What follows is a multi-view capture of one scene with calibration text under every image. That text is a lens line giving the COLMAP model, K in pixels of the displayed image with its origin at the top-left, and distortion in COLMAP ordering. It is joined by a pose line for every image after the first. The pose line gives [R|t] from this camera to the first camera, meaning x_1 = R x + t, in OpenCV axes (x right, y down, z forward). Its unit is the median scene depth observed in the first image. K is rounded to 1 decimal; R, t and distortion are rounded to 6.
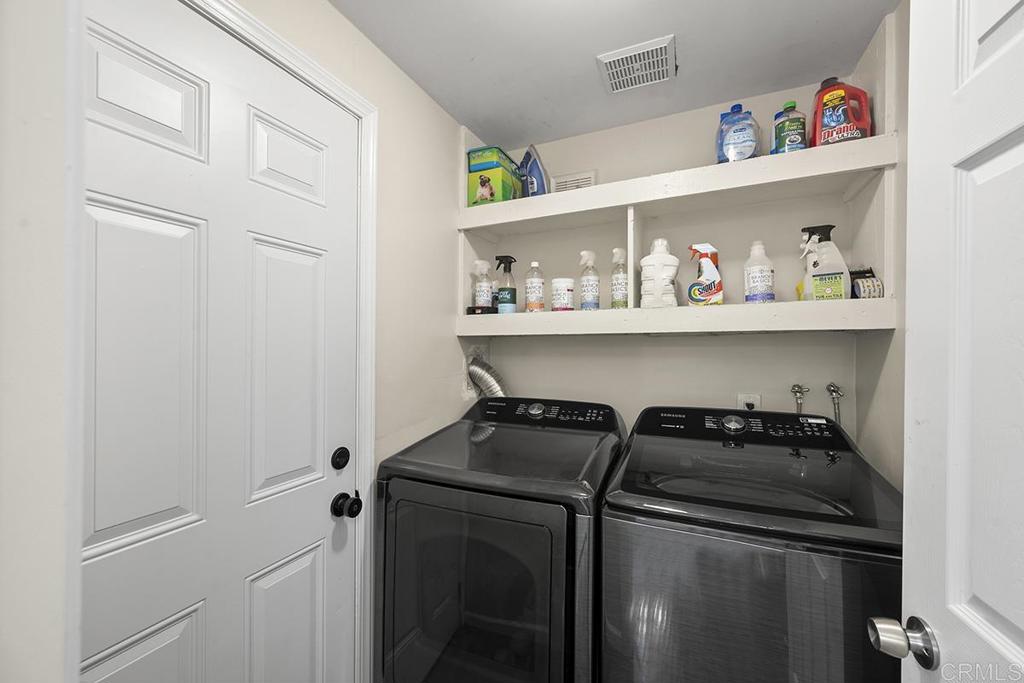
lens RADIAL K [[408.2, 0, 513.4], [0, 408.2, 346.9], [0, 0, 1]] dist [0.001117, -0.000122]
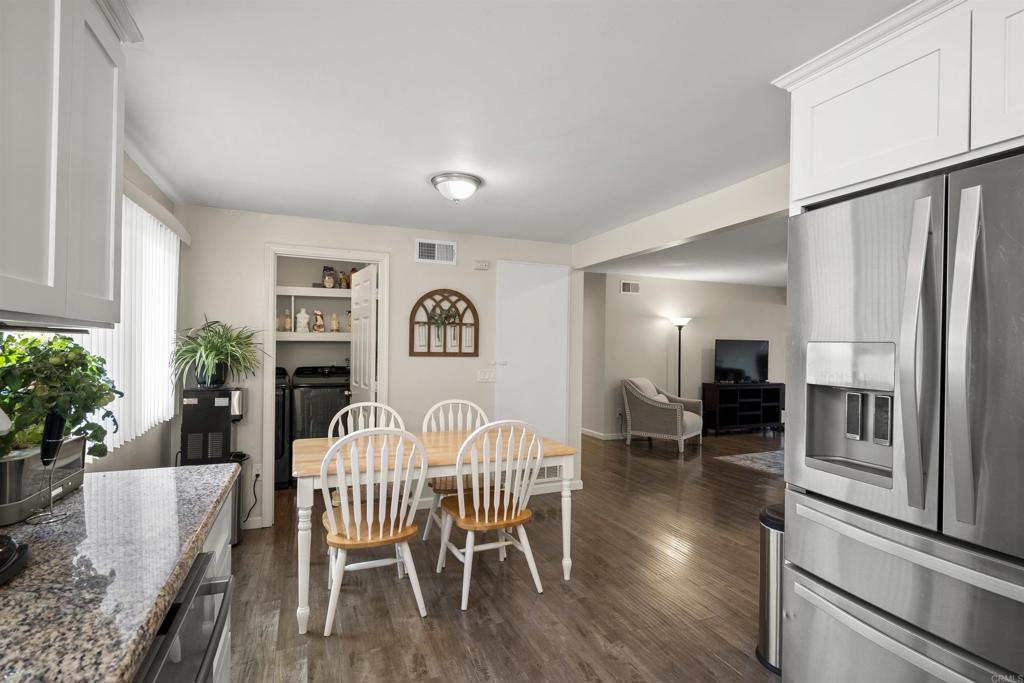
lens RADIAL K [[498.2, 0, 512.4], [0, 498.2, 345.9], [0, 0, 1]] dist [0.000160, -0.000004]
pose [[0.681182, 0.005098, 0.732097, -1.217737], [-0.008193, 0.999966, 0.000659, -0.013085], [-0.732069, -0.006447, 0.681200, -2.495588]]
